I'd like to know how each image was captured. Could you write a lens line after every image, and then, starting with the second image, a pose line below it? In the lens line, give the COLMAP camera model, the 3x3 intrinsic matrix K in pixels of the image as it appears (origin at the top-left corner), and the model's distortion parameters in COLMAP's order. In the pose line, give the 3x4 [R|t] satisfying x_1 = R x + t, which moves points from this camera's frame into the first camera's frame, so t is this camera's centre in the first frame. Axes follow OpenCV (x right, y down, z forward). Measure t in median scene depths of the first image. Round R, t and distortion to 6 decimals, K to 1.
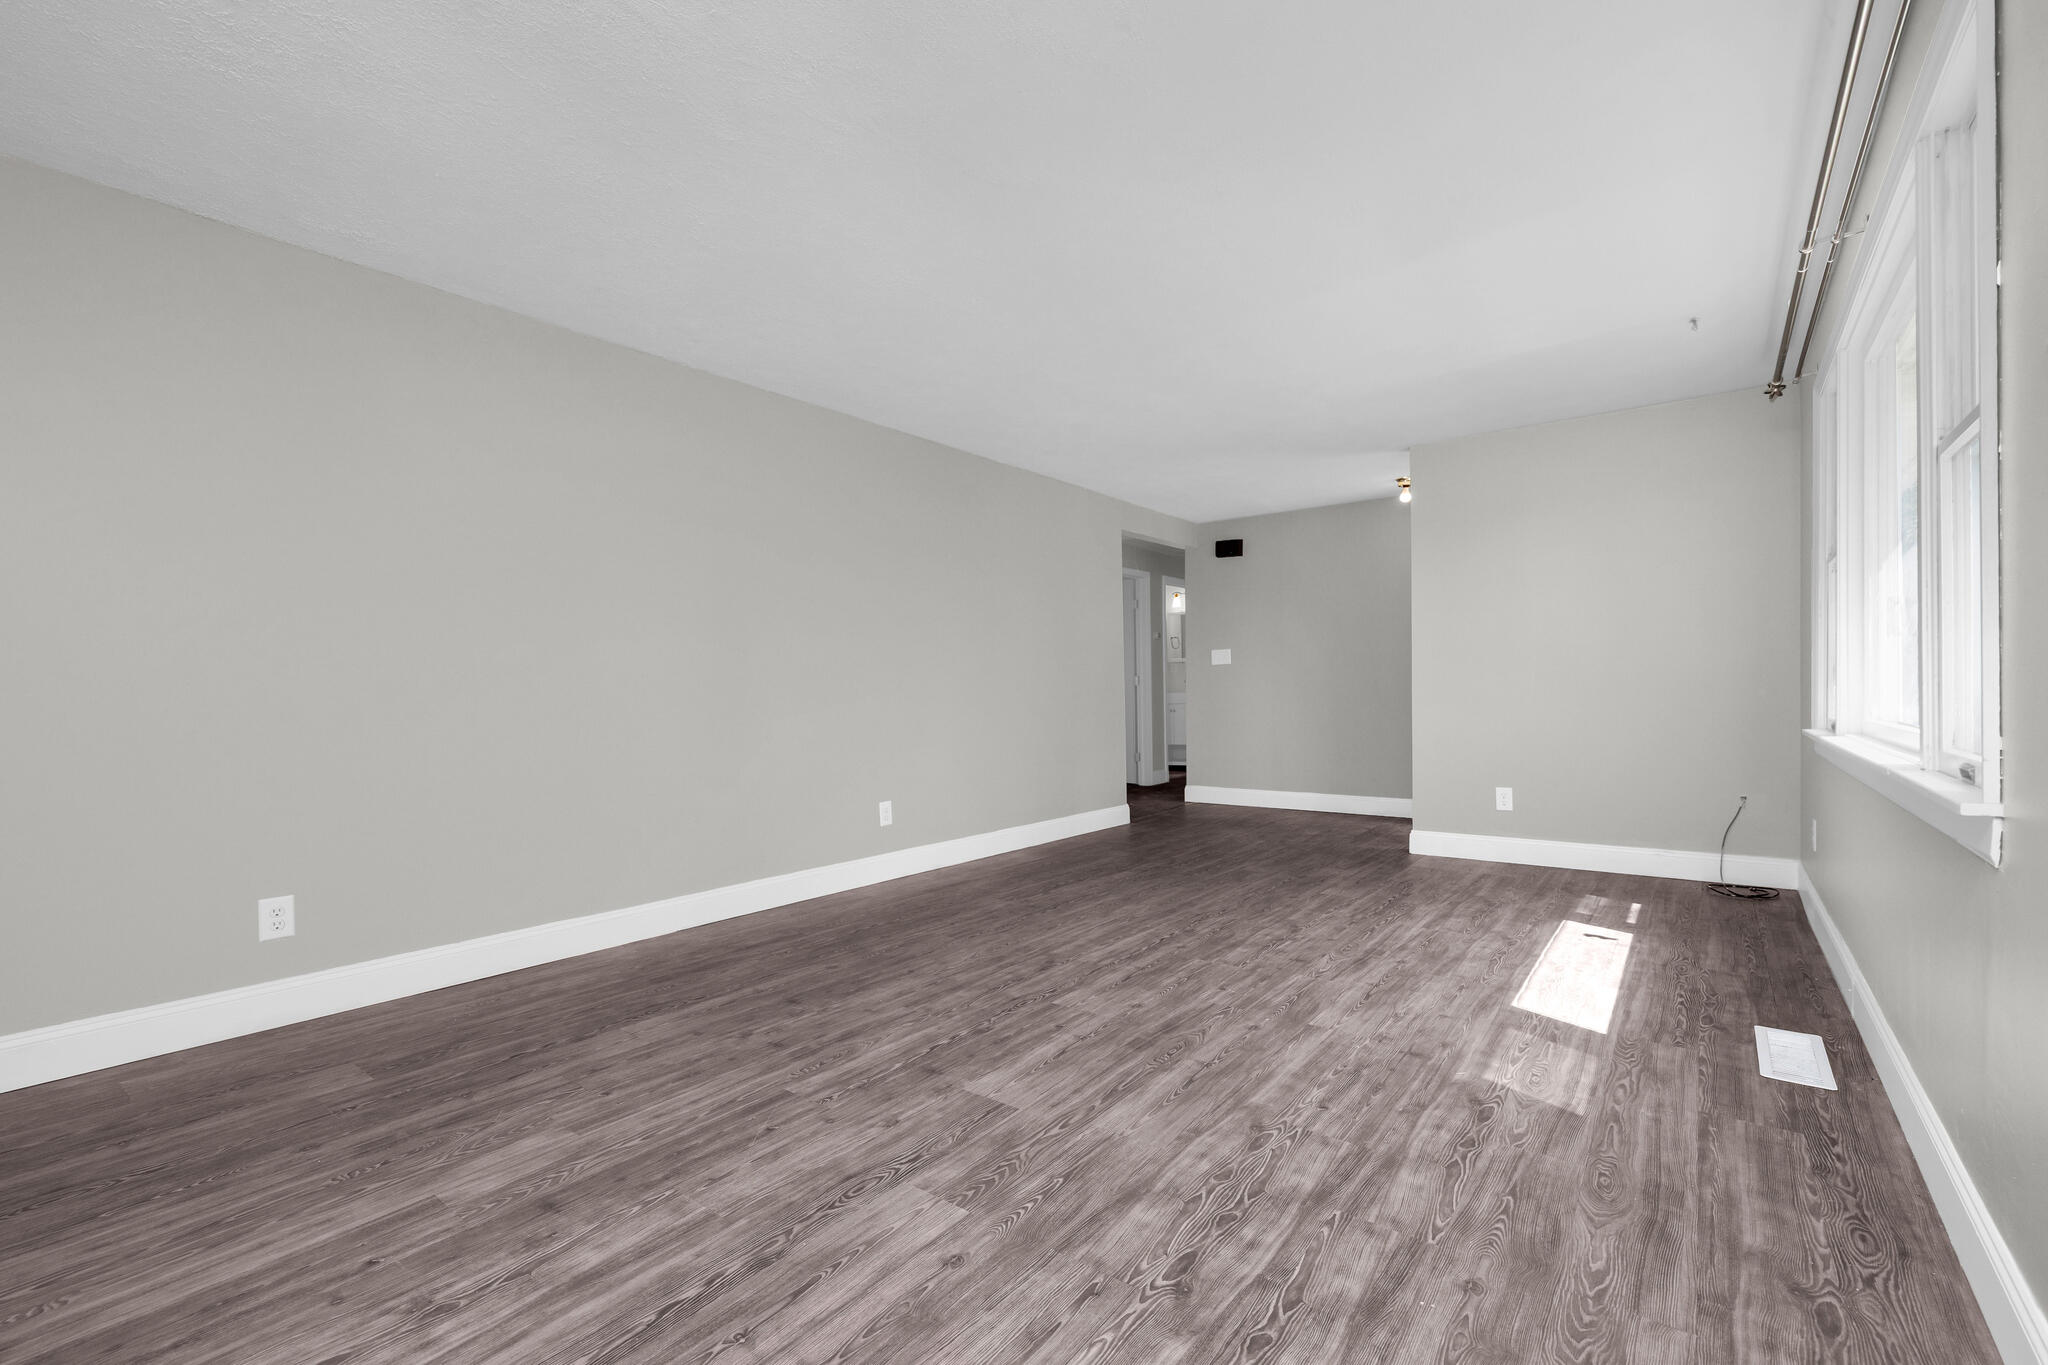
lens RADIAL K [[858.9, 0, 1024.0], [0, 858.9, 682.5], [0, 0, 1]] dist [0.002559, 0.000316]
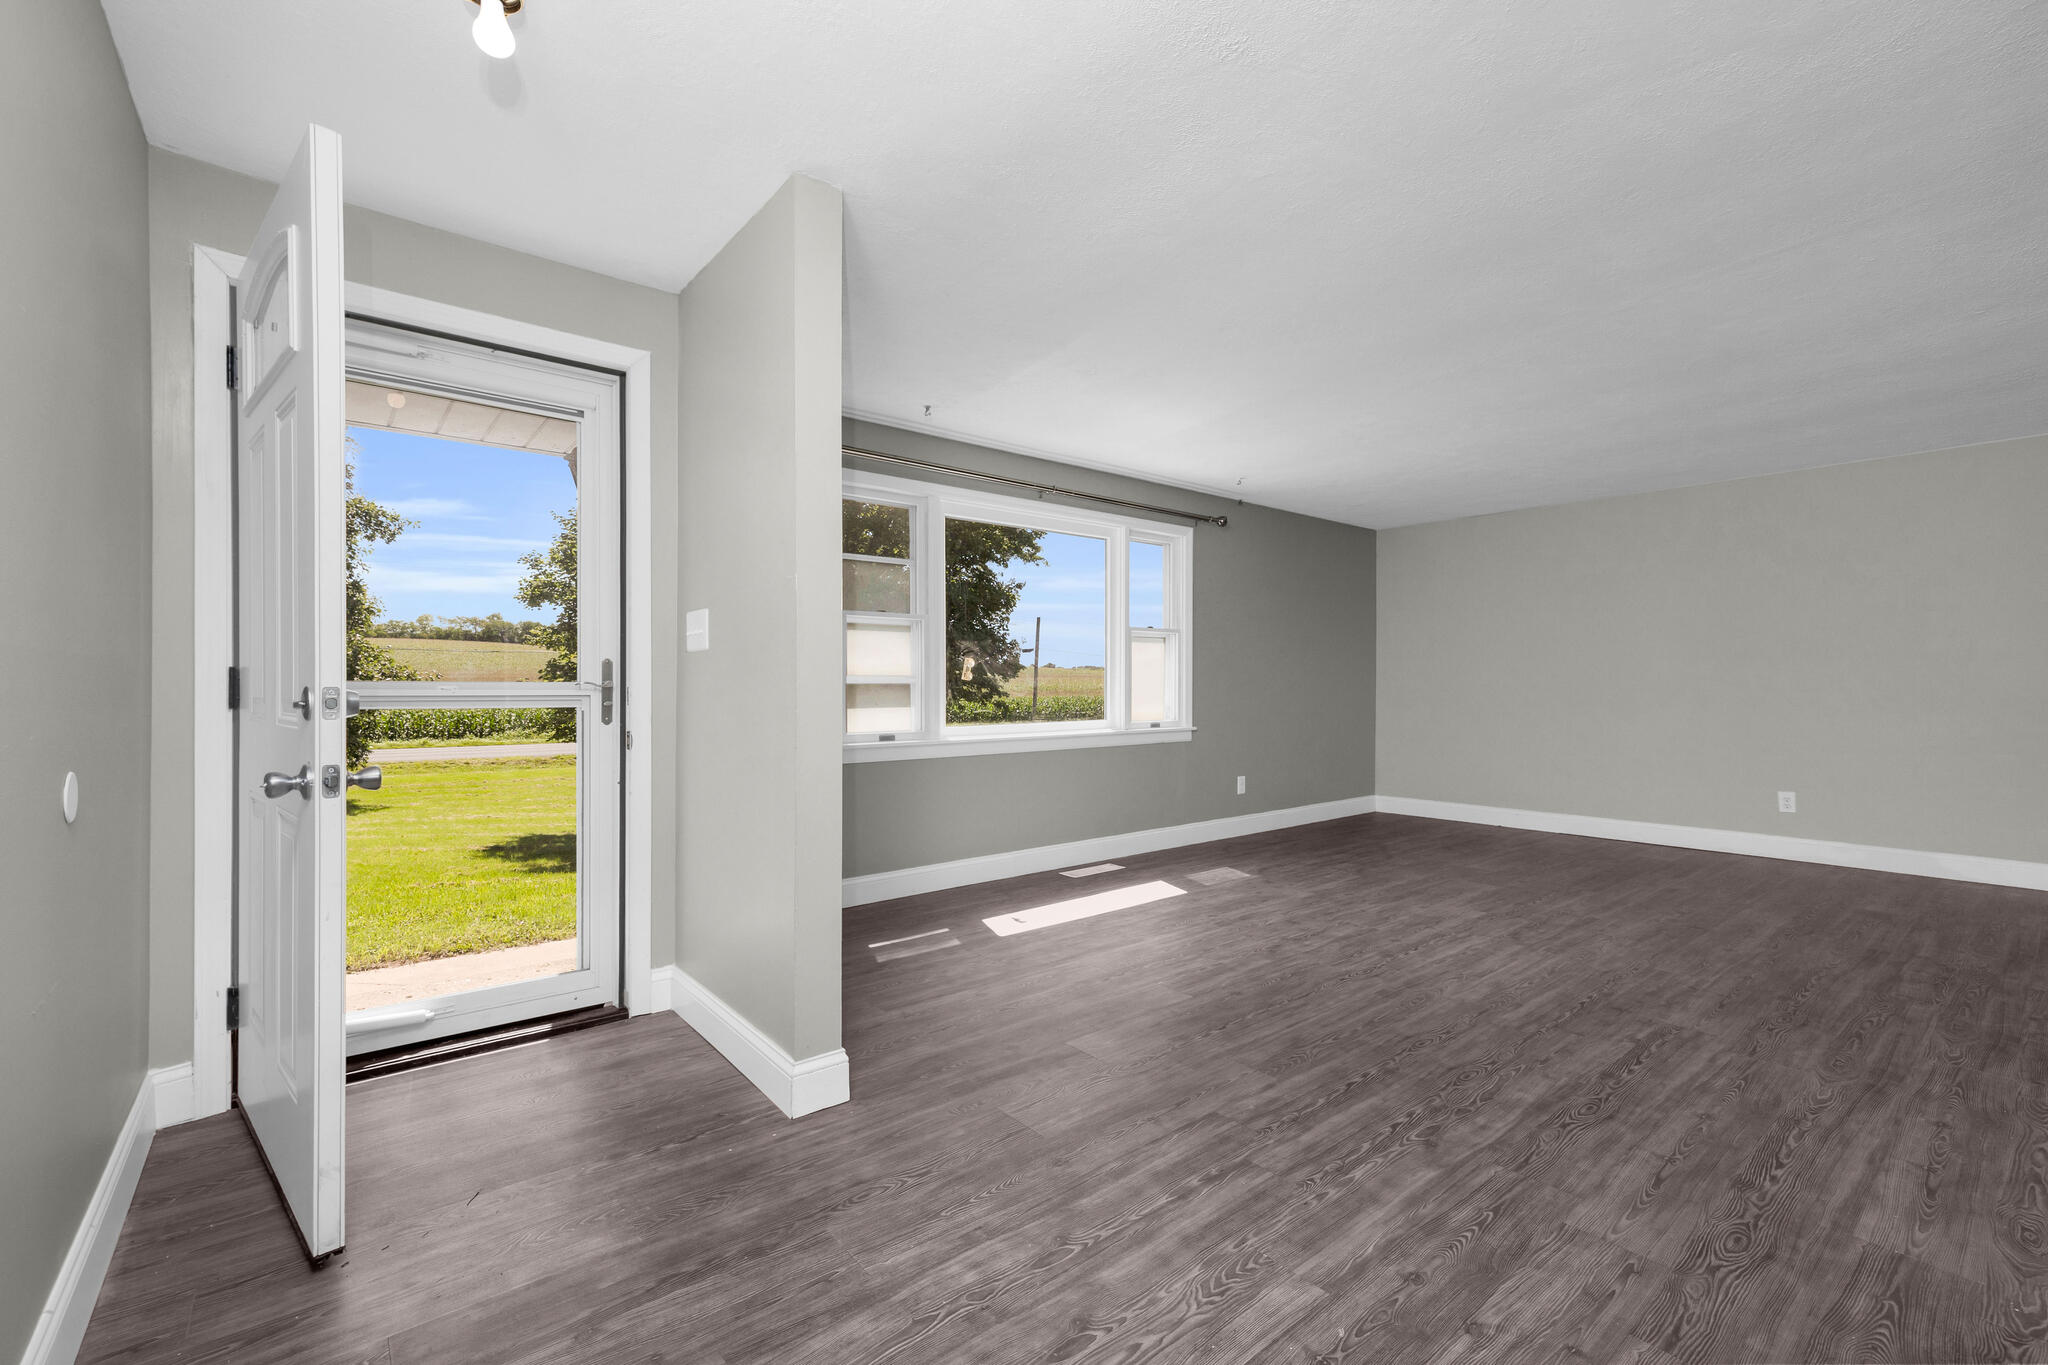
lens RADIAL K [[858.9, 0, 1024.0], [0, 858.9, 682.5], [0, 0, 1]] dist [0.002559, 0.000316]
pose [[-0.977134, 0.012707, 0.212247, 0.402044], [0.009441, 0.999821, -0.016391, -0.007311], [-0.212417, -0.014012, -0.977079, 2.138374]]
